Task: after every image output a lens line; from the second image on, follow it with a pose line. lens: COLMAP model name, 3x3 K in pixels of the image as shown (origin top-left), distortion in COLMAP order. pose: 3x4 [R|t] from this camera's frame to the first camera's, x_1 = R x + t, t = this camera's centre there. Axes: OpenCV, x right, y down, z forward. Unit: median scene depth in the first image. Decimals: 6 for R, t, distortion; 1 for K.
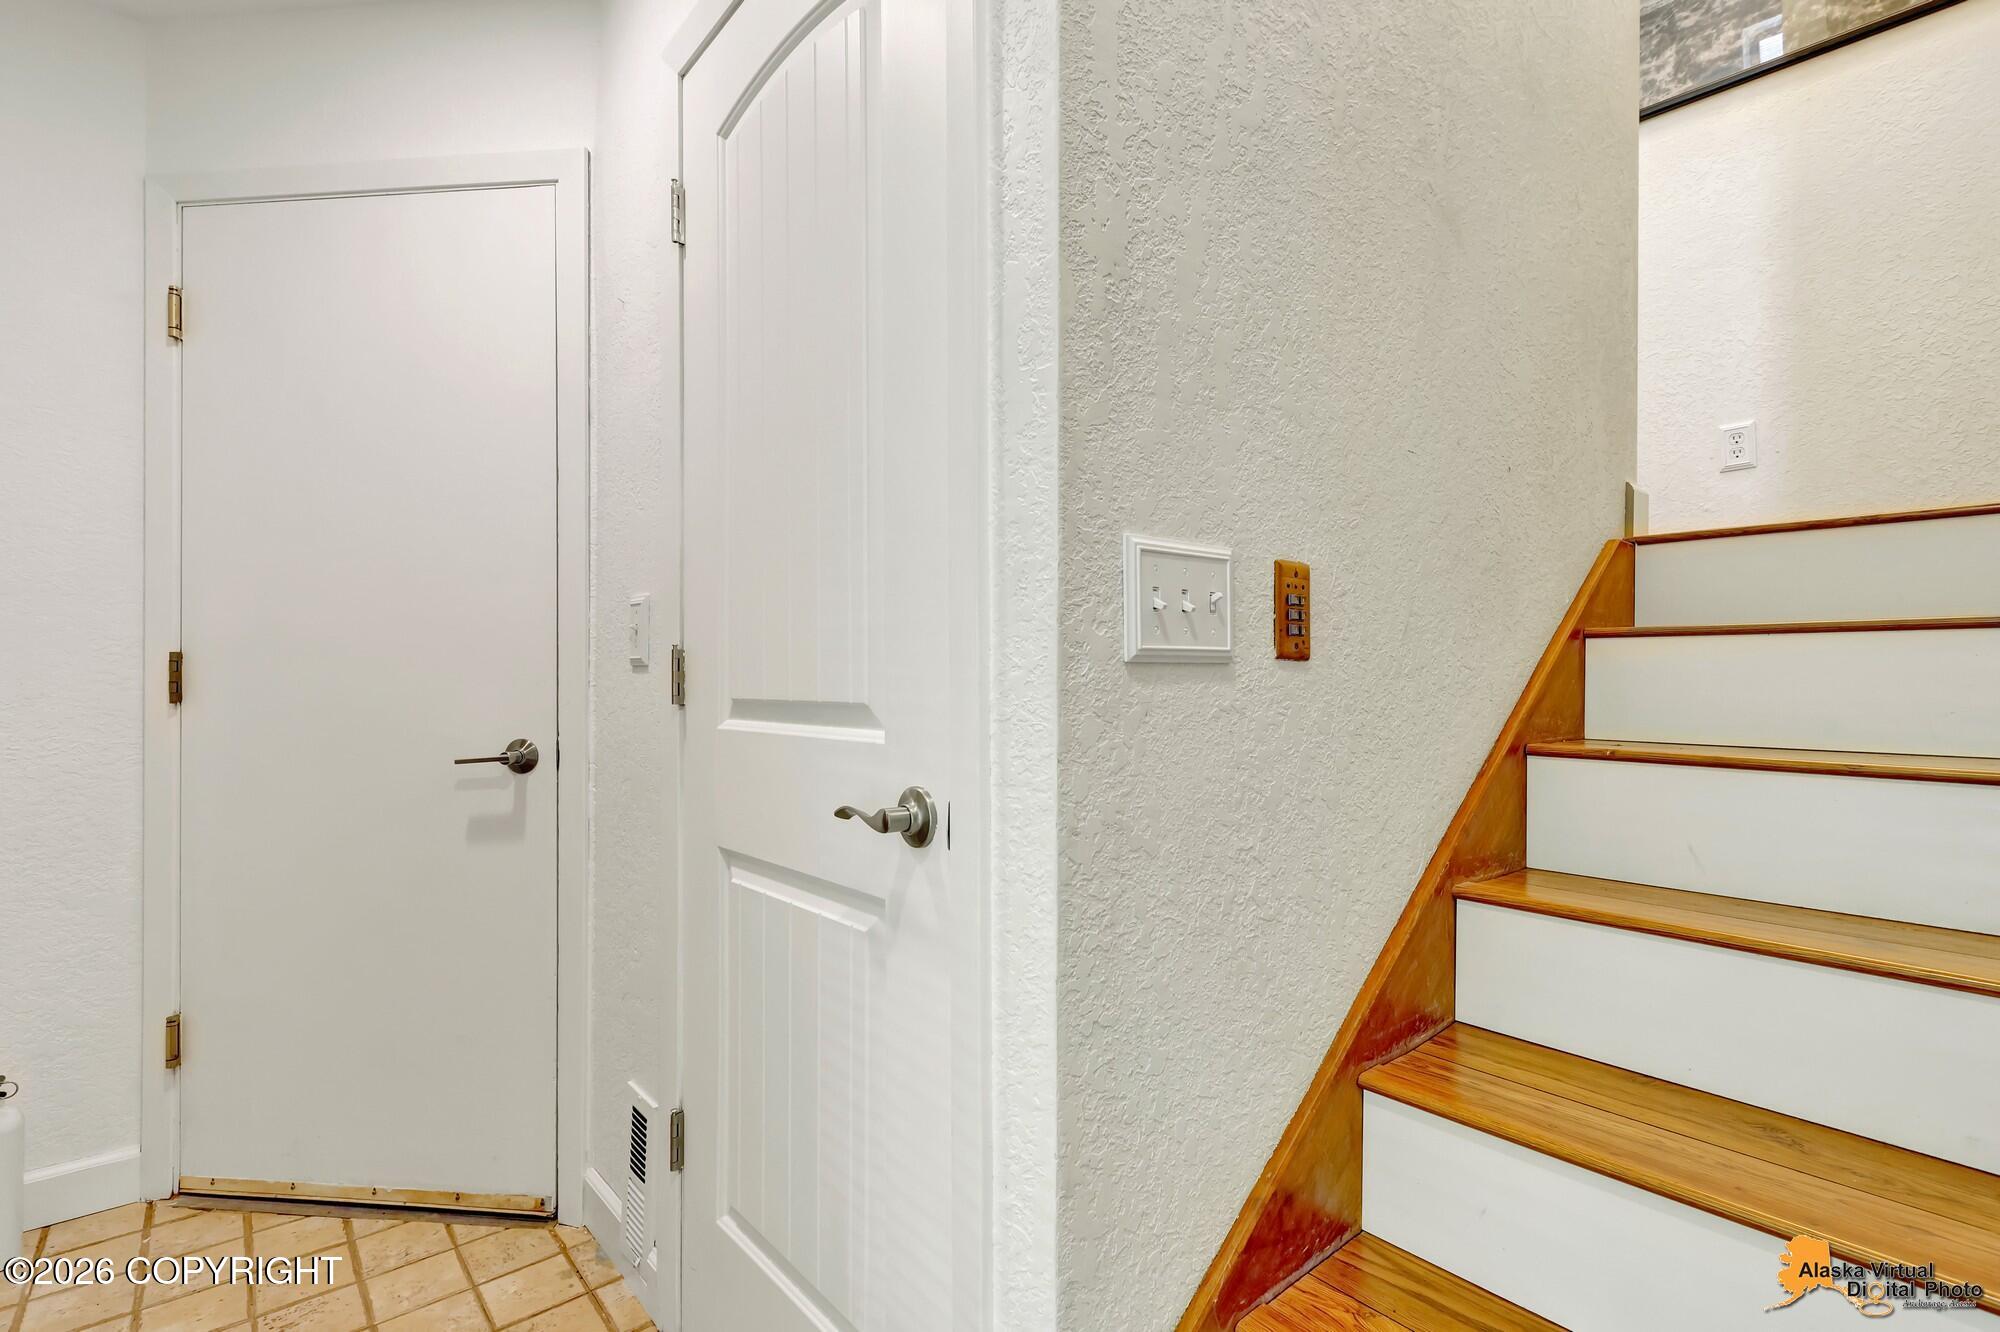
lens RADIAL K [[936.5, 0, 993.2], [0, 936.5, 672.3], [0, 0, 1]] dist [0.004295, -0.001343]
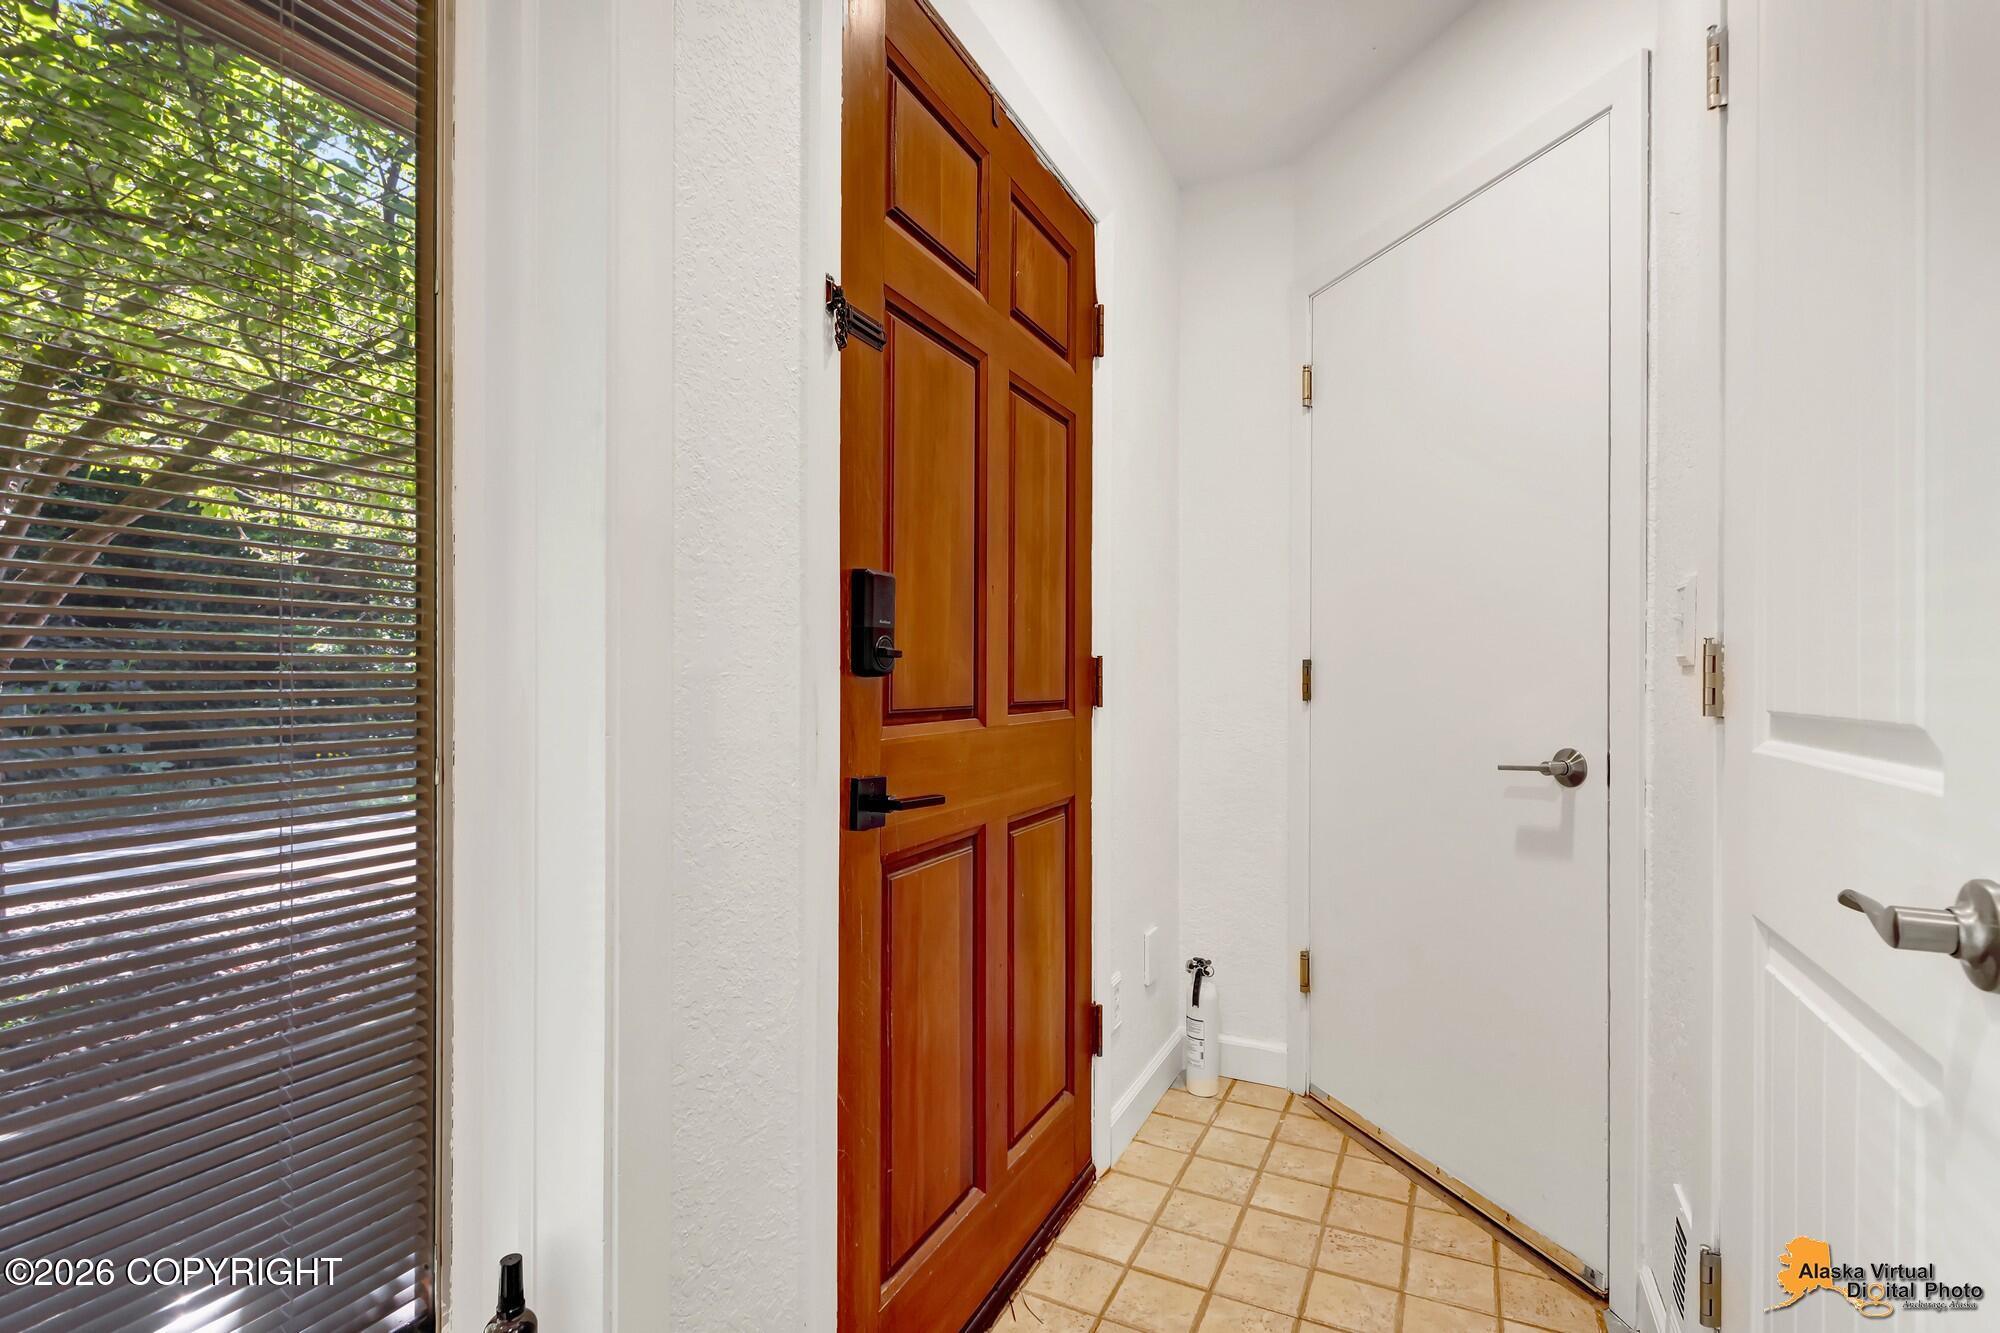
lens RADIAL K [[936.5, 0, 993.6], [0, 936.5, 677.8], [0, 0, 1]] dist [0.004295, -0.001343]
pose [[0.395586, 0.000514, -0.918429, 0.108693], [0.002336, 0.999996, 0.001566, 0.000155], [0.918426, -0.002765, 0.395583, 0.134359]]
